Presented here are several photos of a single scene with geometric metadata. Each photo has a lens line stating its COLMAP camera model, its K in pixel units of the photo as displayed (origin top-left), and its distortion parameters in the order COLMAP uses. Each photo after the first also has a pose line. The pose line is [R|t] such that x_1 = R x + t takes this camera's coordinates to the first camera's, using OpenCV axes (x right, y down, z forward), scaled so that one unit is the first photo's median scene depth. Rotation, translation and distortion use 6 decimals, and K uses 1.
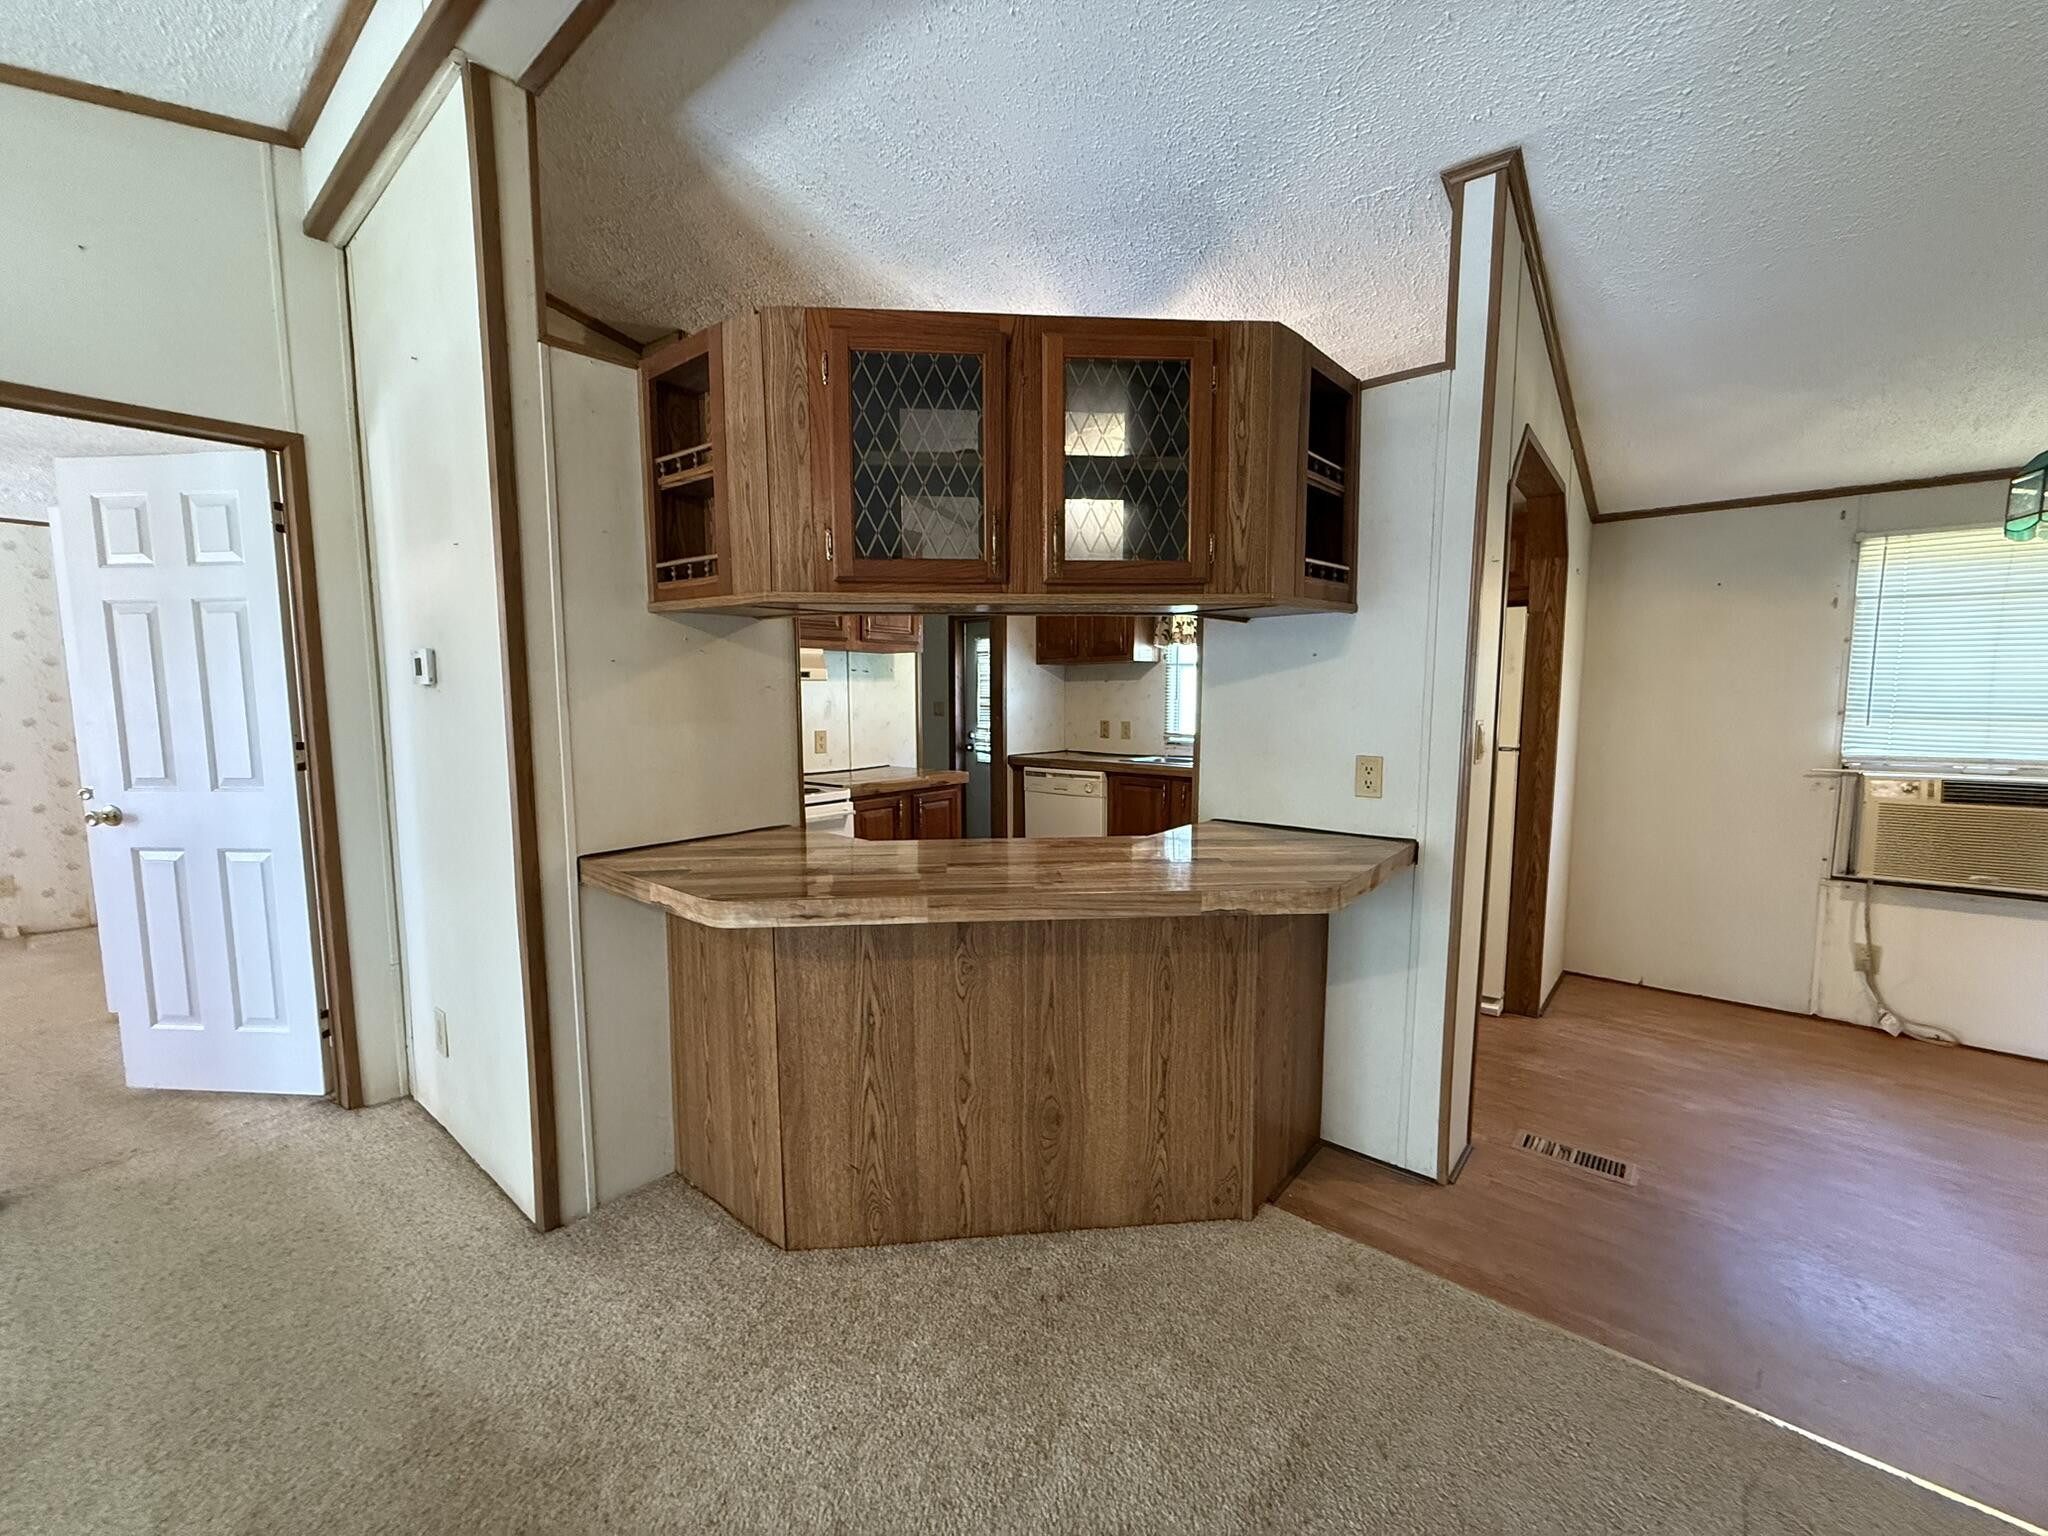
lens RADIAL K [[820.0, 0, 1022.2], [0, 820.0, 764.1], [0, 0, 1]] dist [0.001849, 0.000139]
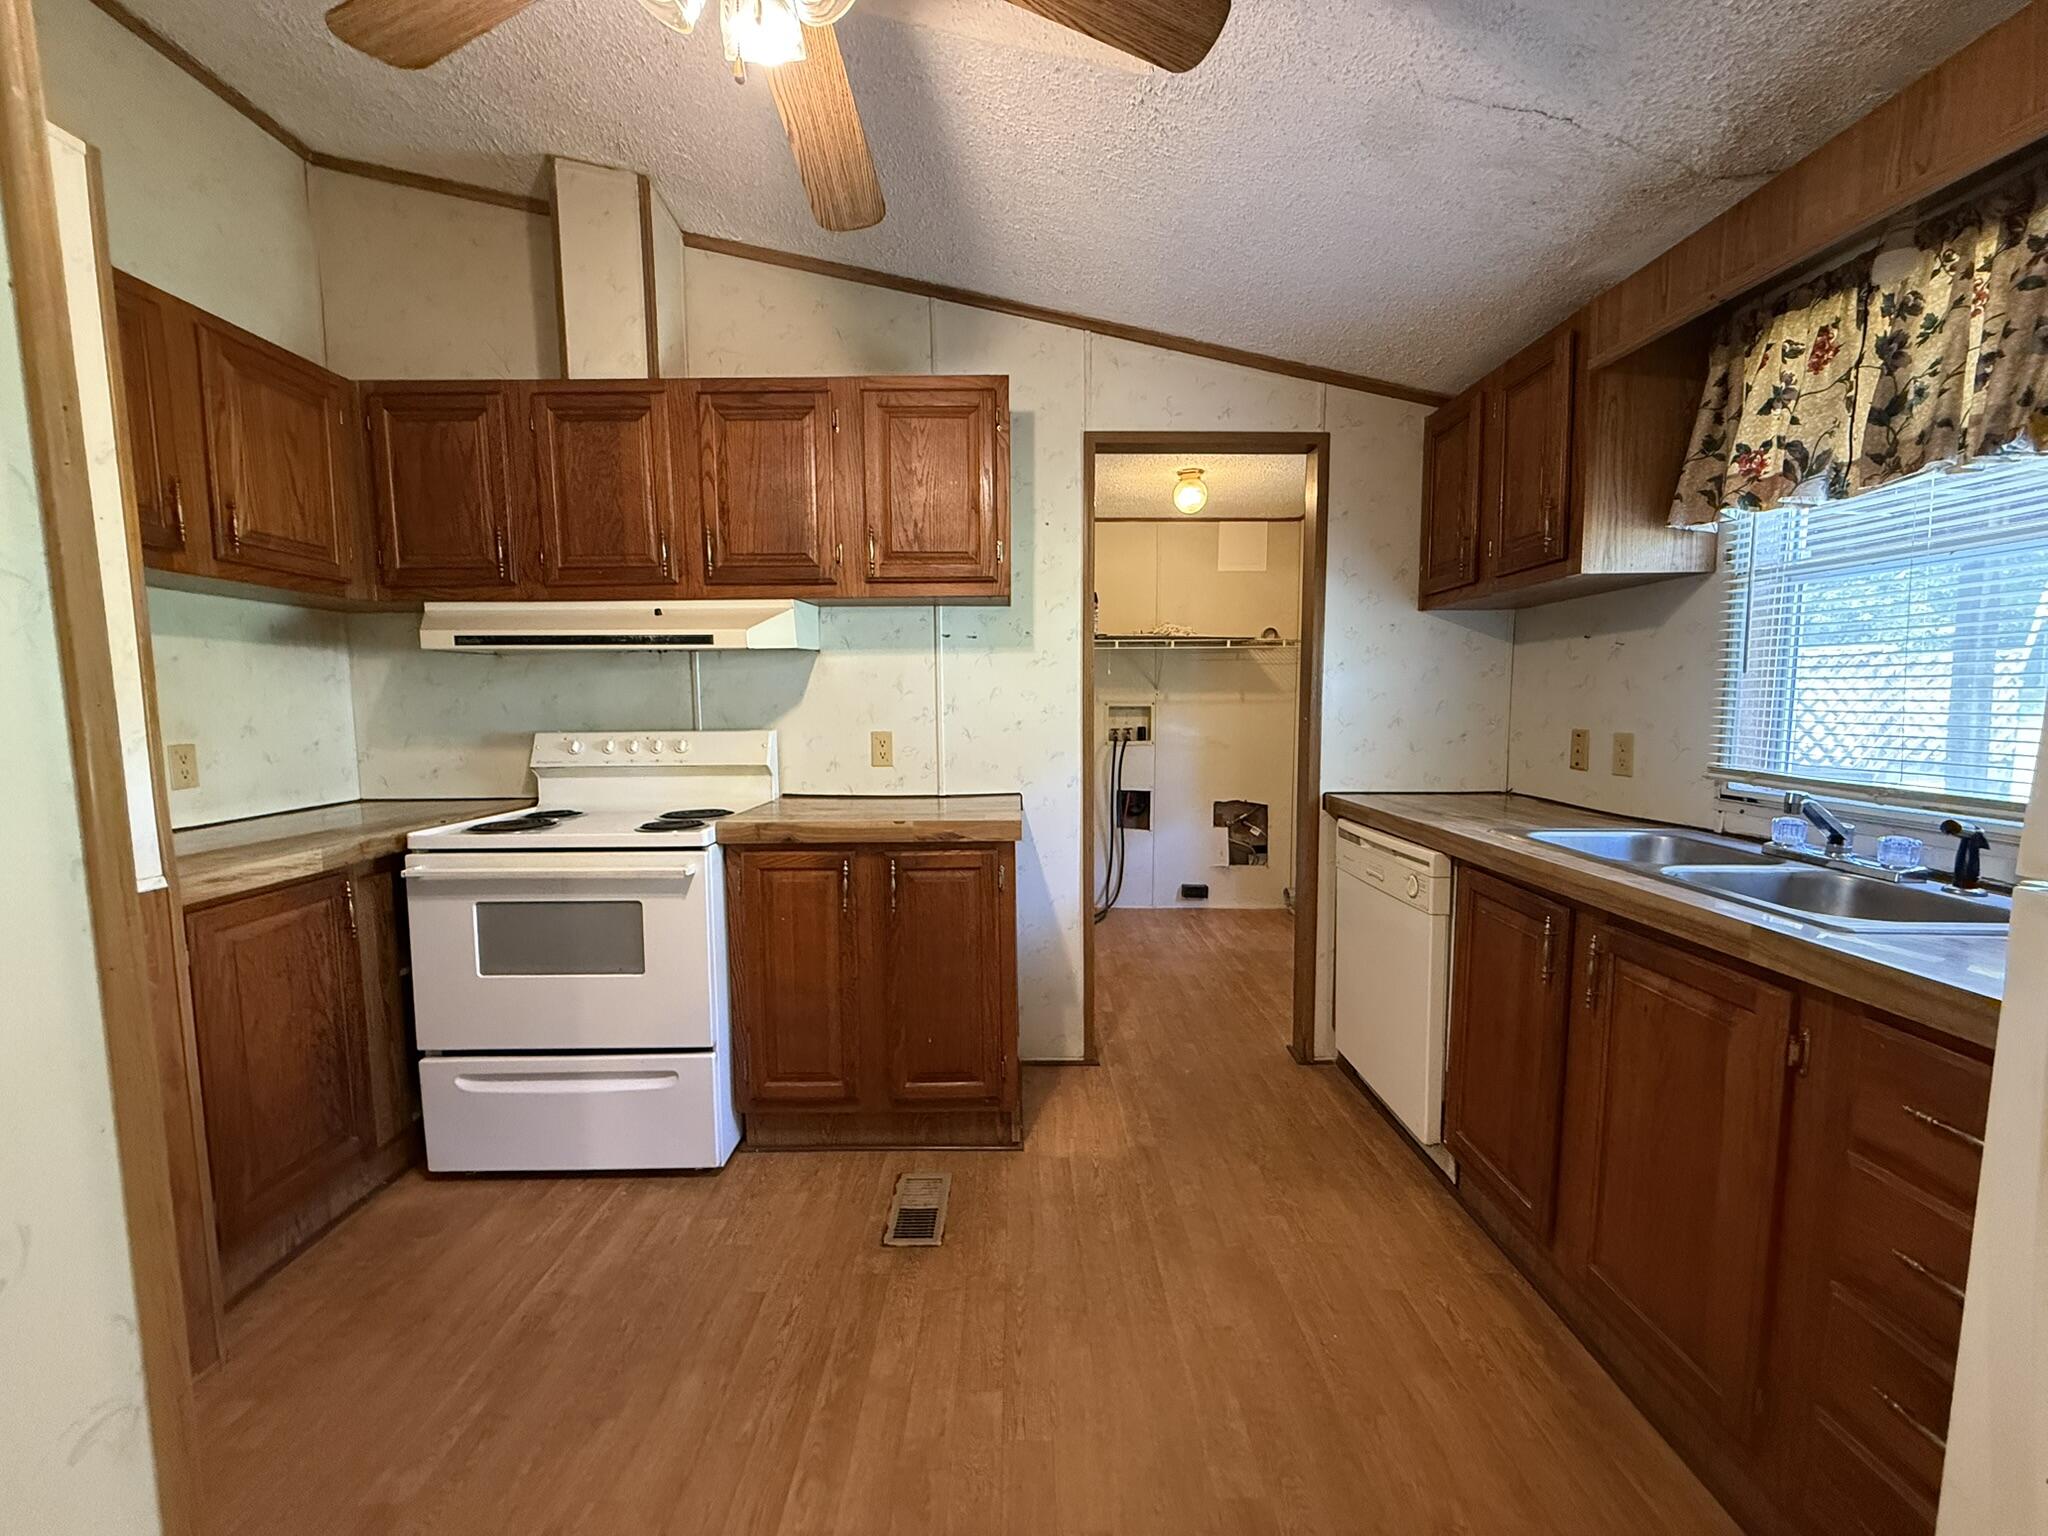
lens RADIAL K [[820.0, 0, 1016.8], [0, 820.0, 771.7], [0, 0, 1]] dist [0.001849, 0.000139]
pose [[0.639142, 0.064763, -0.766357, 0.597669], [-0.059625, 0.997622, 0.034579, -0.071119], [0.766774, 0.023593, 0.641483, 1.241590]]
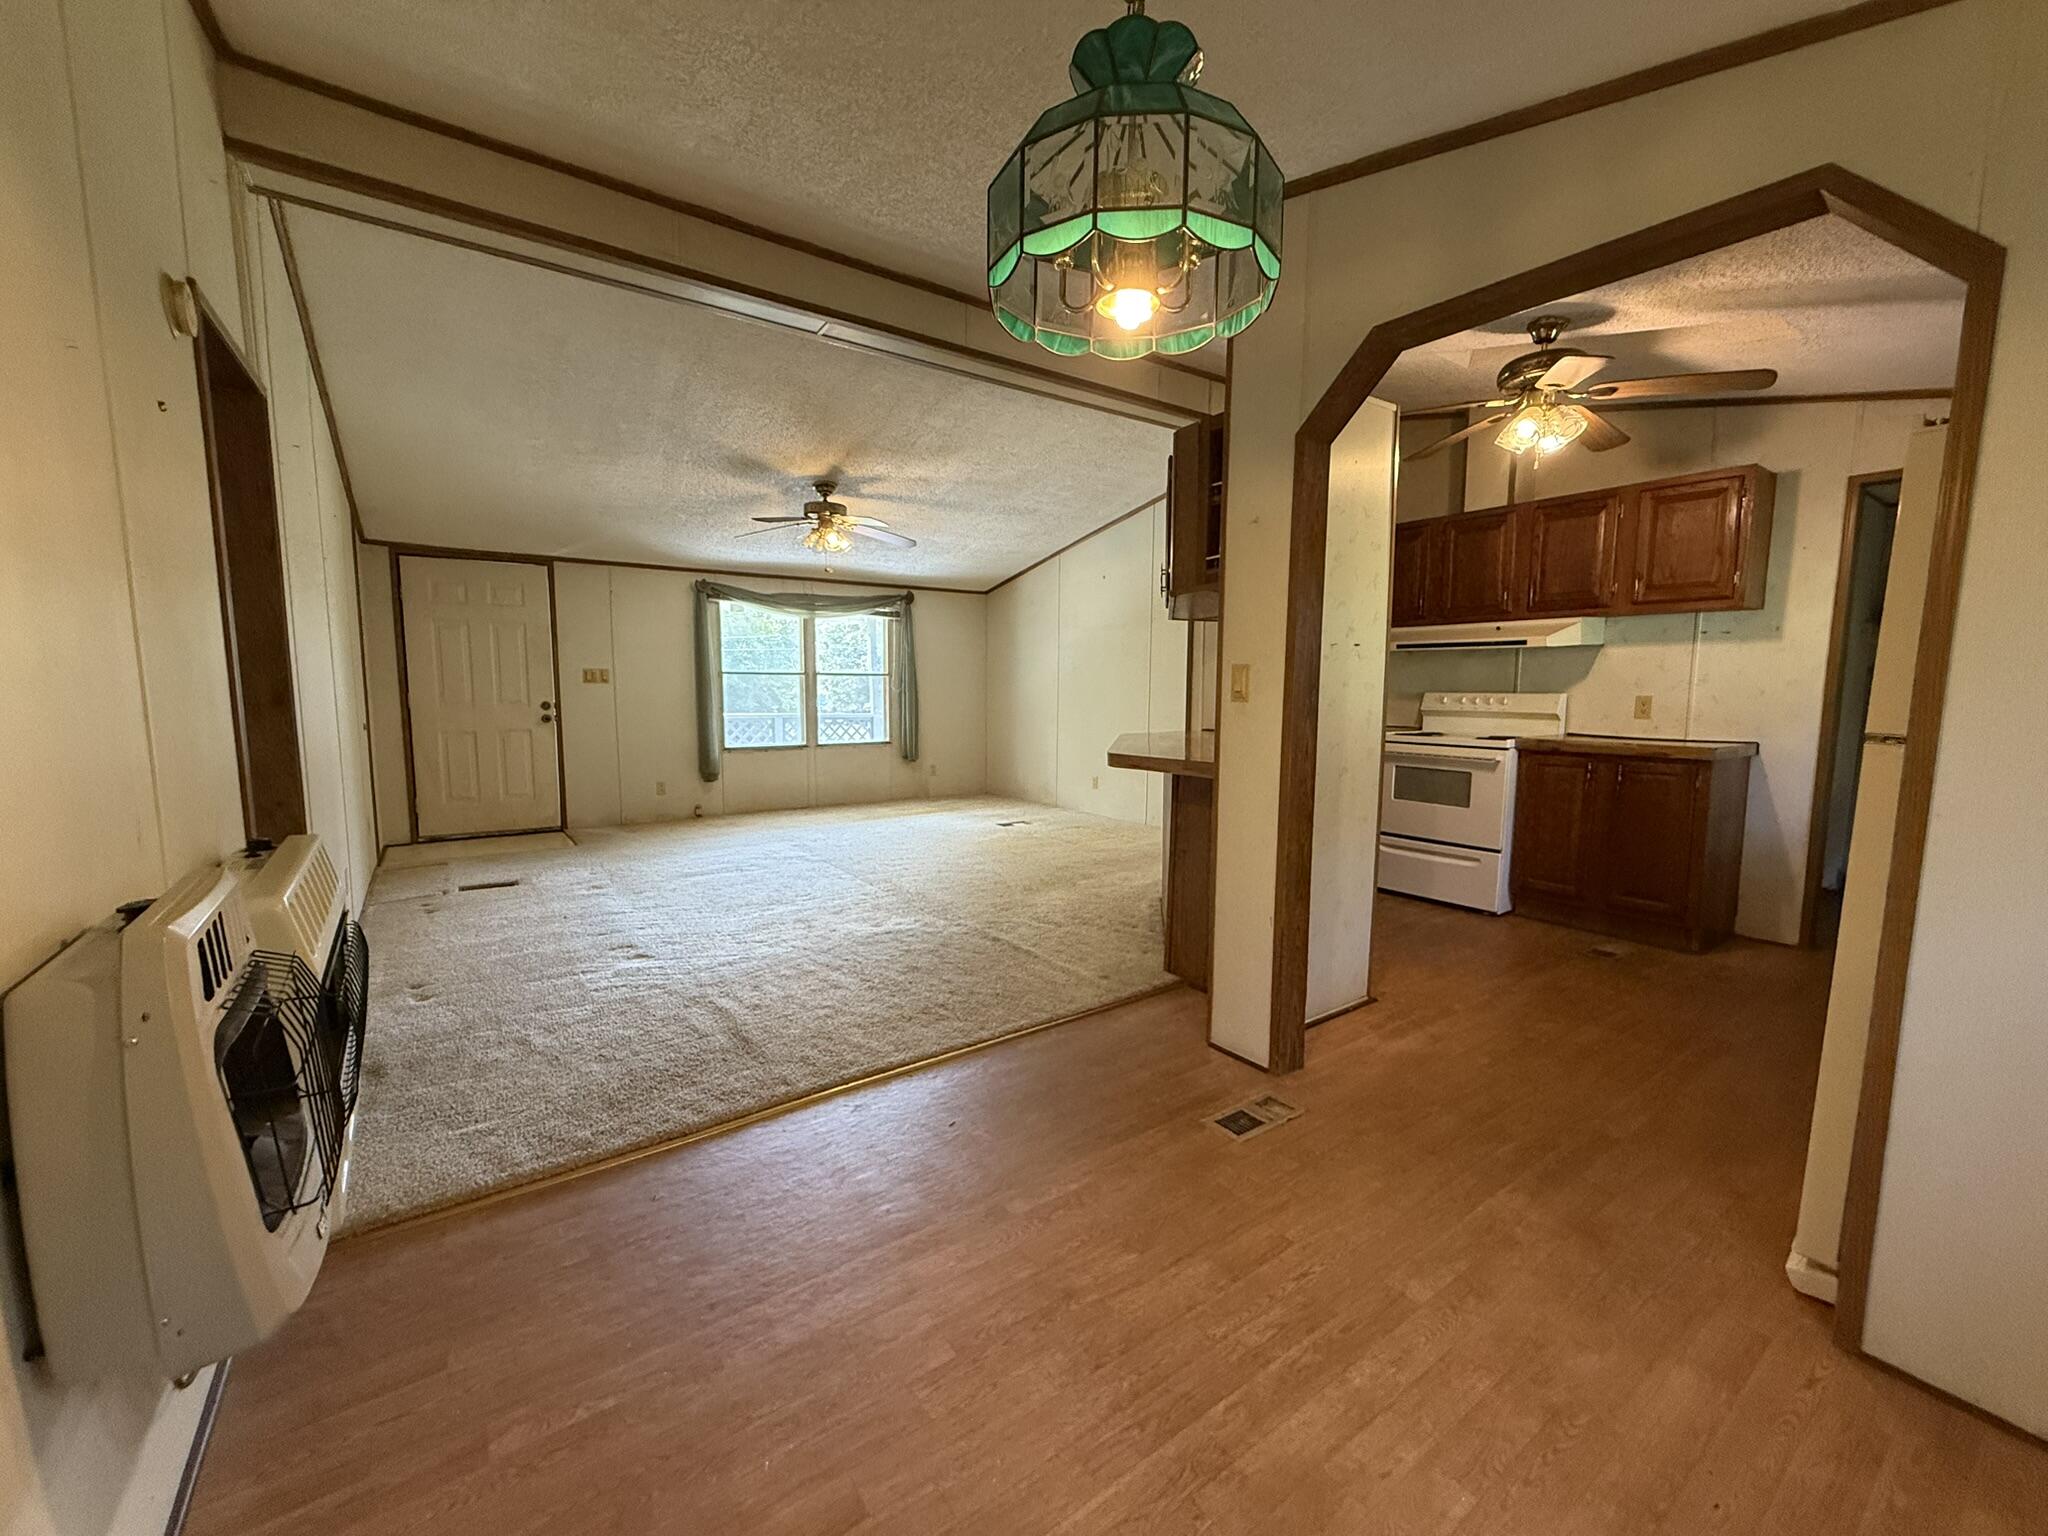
lens RADIAL K [[820.0, 0, 1019.1], [0, 820.0, 774.1], [0, 0, 1]] dist [0.001849, 0.000139]
pose [[-0.254662, 0.104362, -0.961382, 1.723325], [-0.087609, 0.987581, 0.130413, -0.020363], [0.963053, 0.117437, -0.242357, 0.964380]]
